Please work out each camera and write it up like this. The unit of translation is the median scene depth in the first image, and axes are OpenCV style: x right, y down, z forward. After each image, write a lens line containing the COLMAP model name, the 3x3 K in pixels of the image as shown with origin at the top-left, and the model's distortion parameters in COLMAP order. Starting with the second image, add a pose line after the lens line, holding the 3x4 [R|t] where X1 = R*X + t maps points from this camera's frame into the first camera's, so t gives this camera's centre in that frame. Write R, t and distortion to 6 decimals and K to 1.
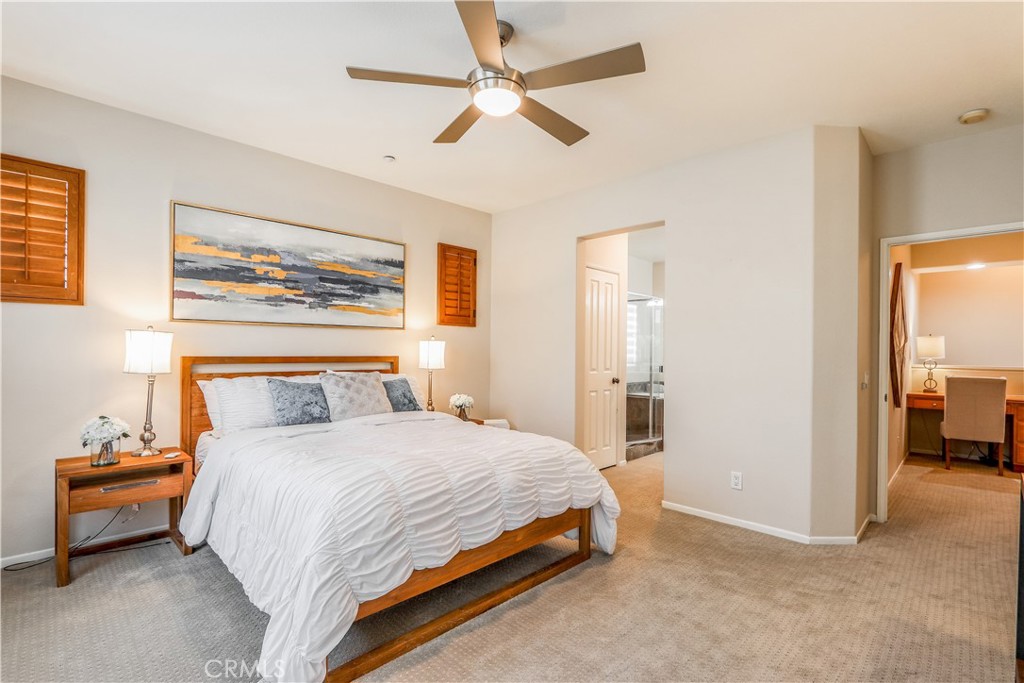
lens RADIAL K [[476.2, 0, 511.2], [0, 476.2, 348.2], [0, 0, 1]] dist [-0.014982, 0.000689]
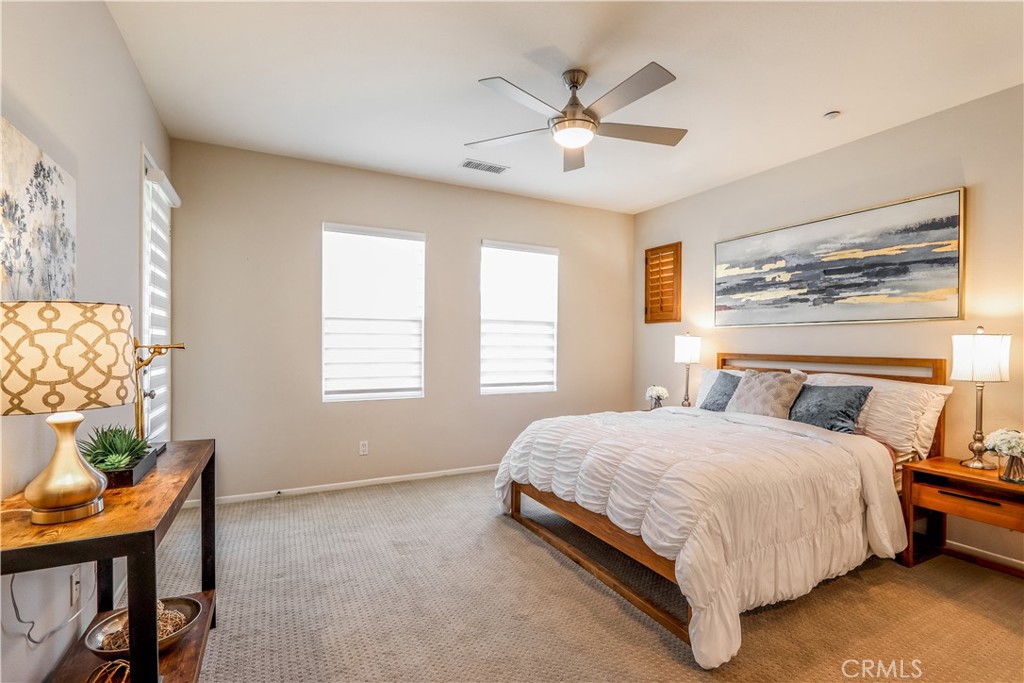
lens RADIAL K [[476.2, 0, 512.3], [0, 476.2, 344.2], [0, 0, 1]] dist [-0.014982, 0.000689]
pose [[-0.308927, -0.013517, -0.950990, 0.691354], [-0.012116, 0.999874, -0.010276, 0.011616], [0.951009, 0.008347, -0.309052, 0.737472]]
